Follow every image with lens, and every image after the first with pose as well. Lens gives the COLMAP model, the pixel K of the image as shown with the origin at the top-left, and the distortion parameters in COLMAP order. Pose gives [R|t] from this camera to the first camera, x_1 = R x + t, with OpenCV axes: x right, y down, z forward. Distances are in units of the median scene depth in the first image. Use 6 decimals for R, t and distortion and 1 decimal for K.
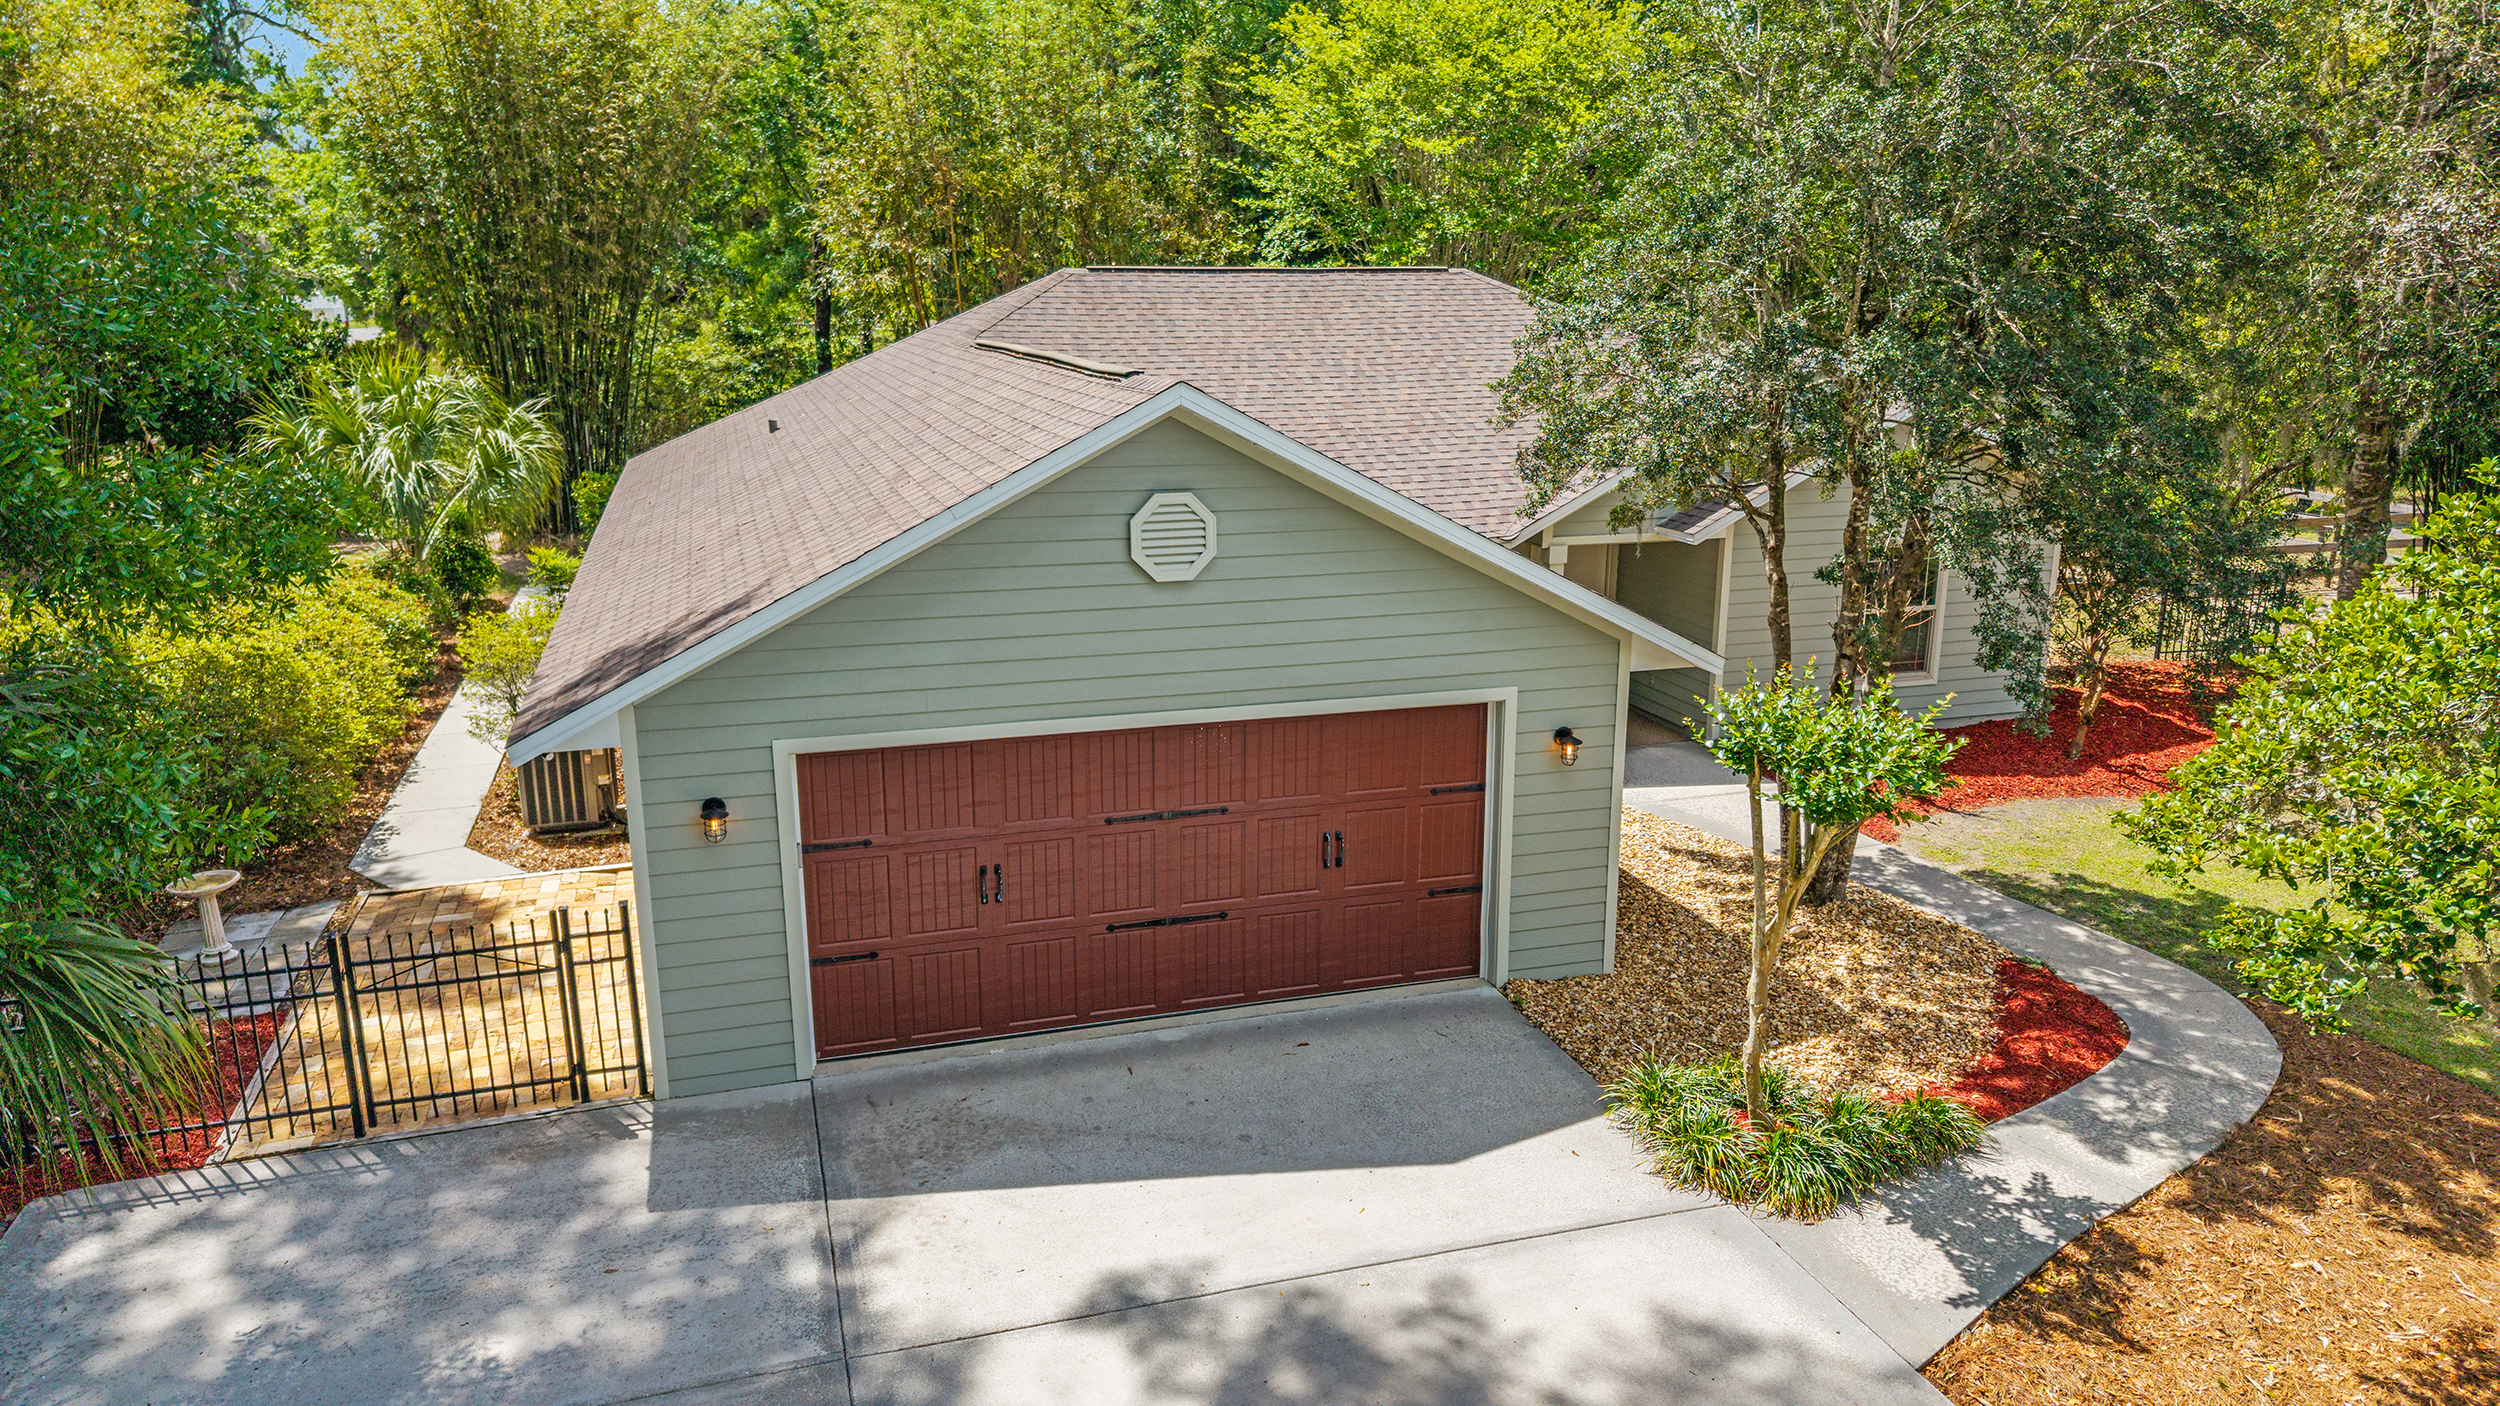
lens RADIAL K [[1675.3, 0, 1247.6], [0, 1675.3, 702.2], [0, 0, 1]] dist [0.026749, -0.028446]
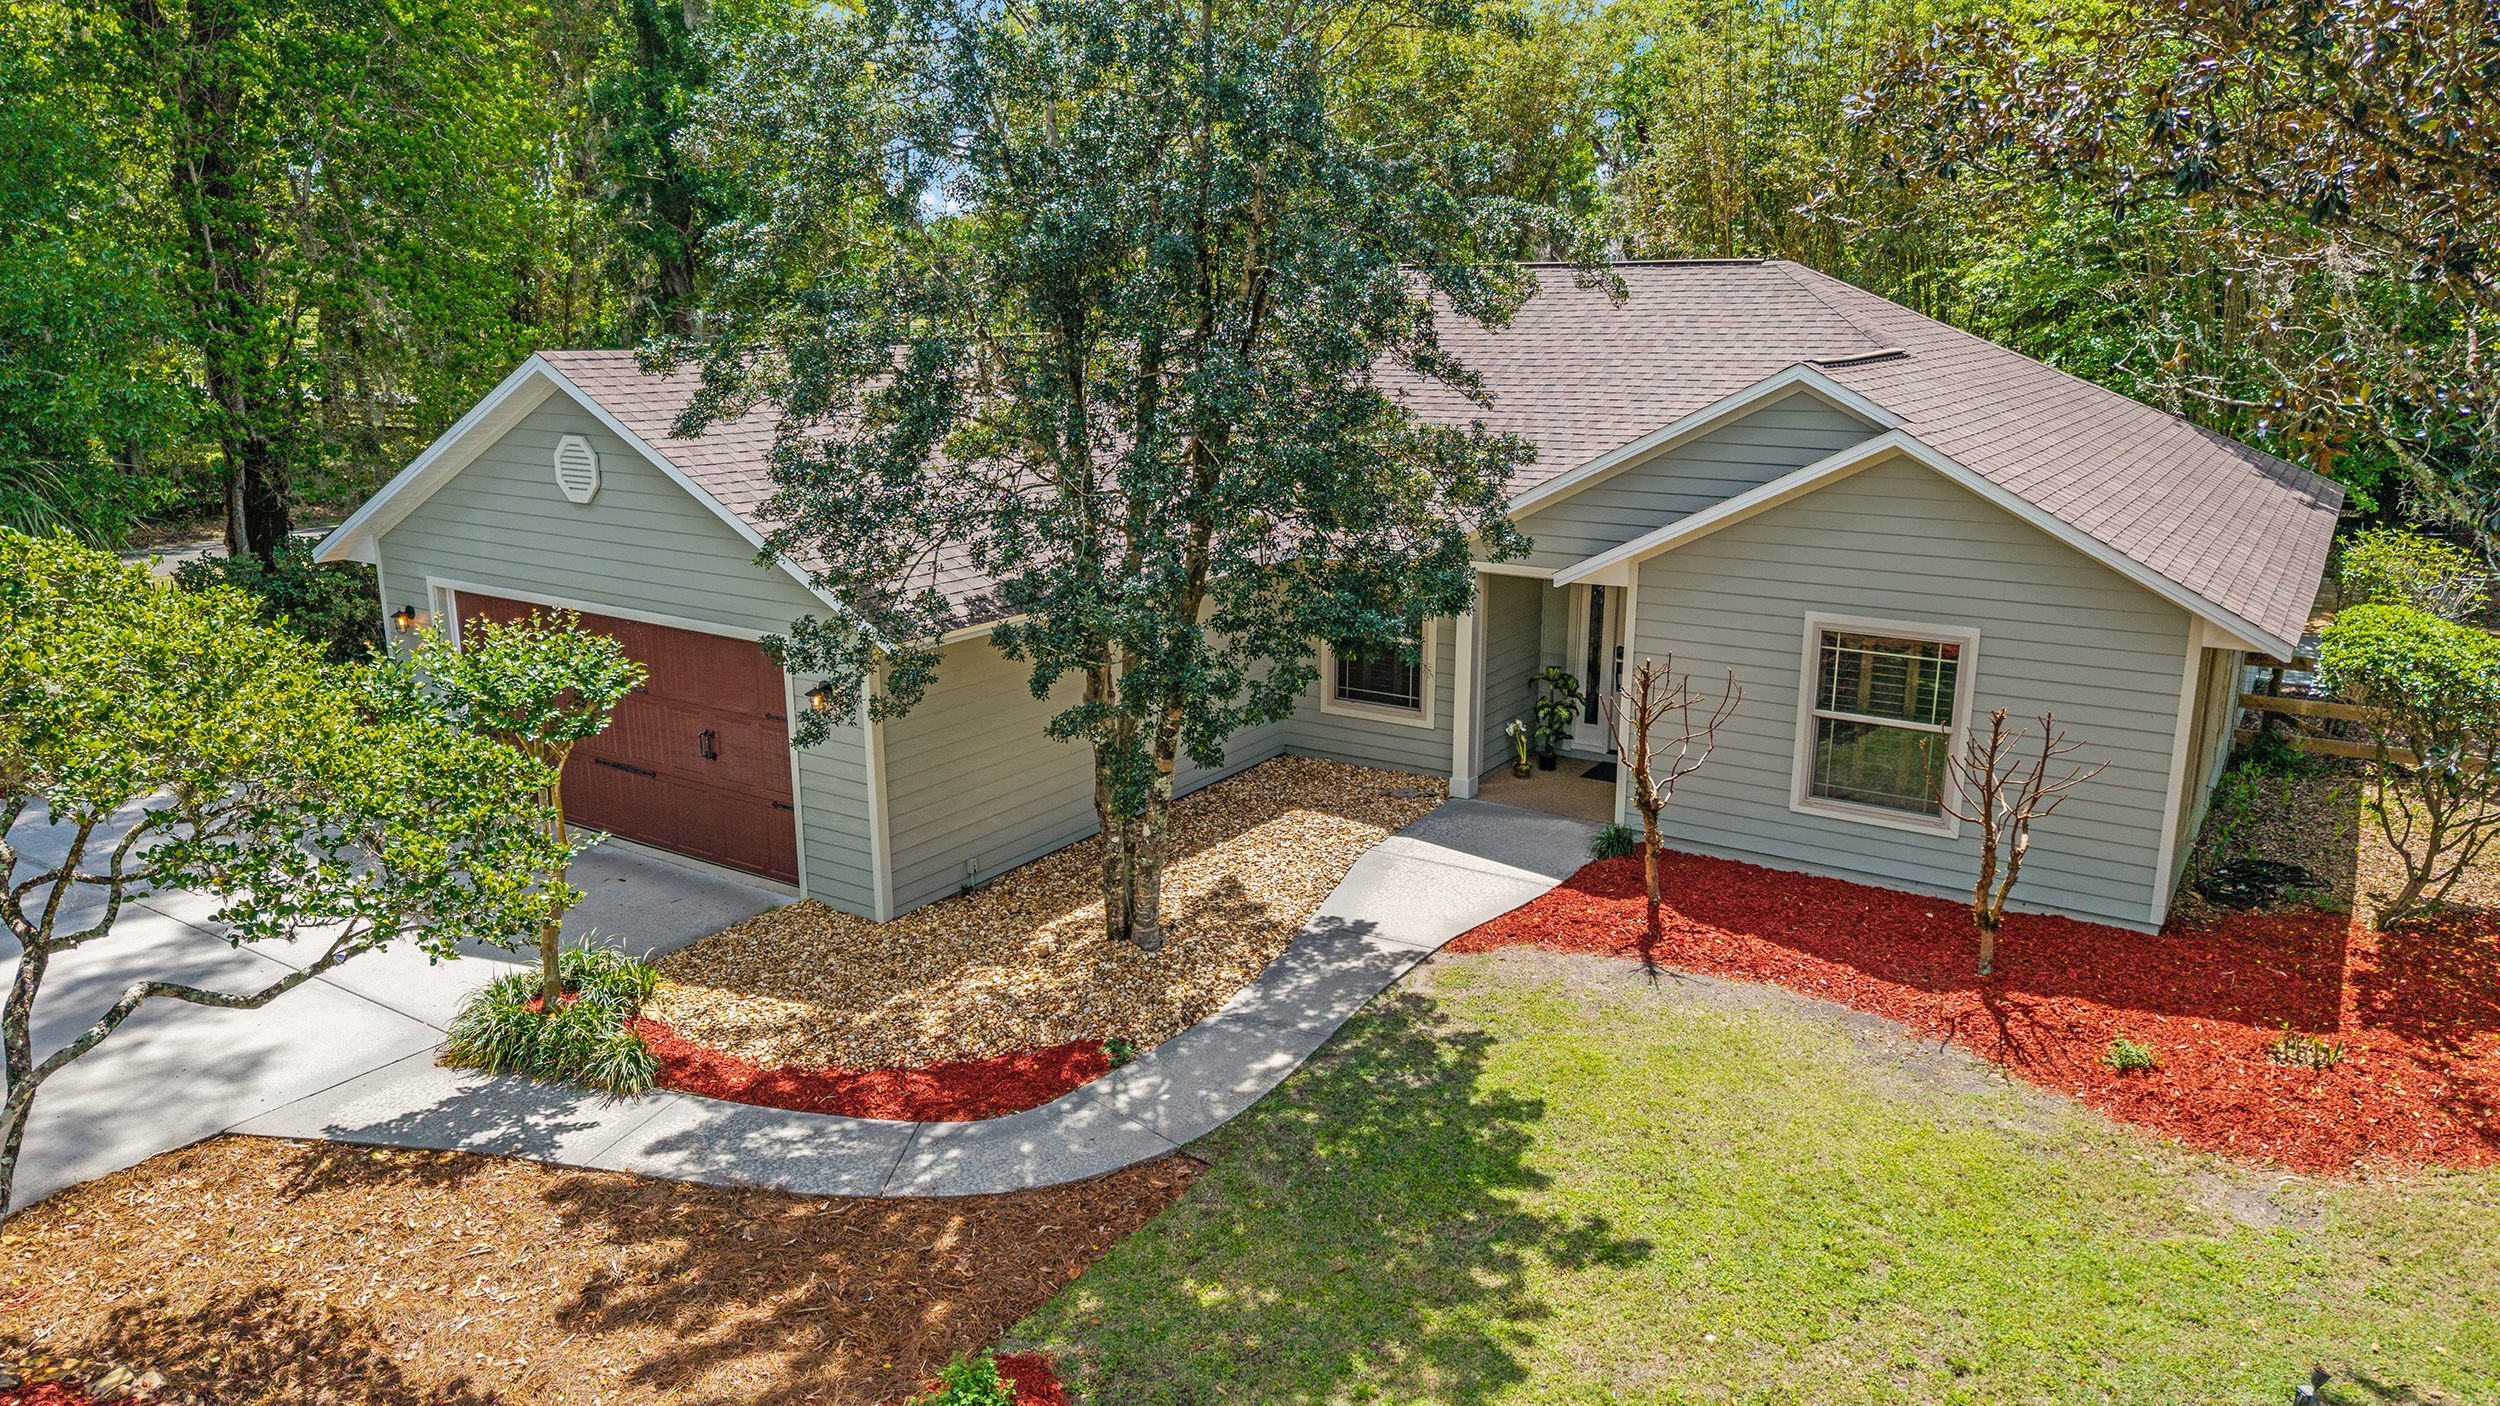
lens RADIAL K [[1675.3, 0, 1250.7], [0, 1675.3, 705.4], [0, 0, 1]] dist [0.026749, -0.028446]
pose [[0.620005, 0.179407, -0.763811, 1.304479], [-0.184166, 0.979585, 0.080597, -0.116955], [0.762678, 0.090697, 0.640388, 0.549903]]
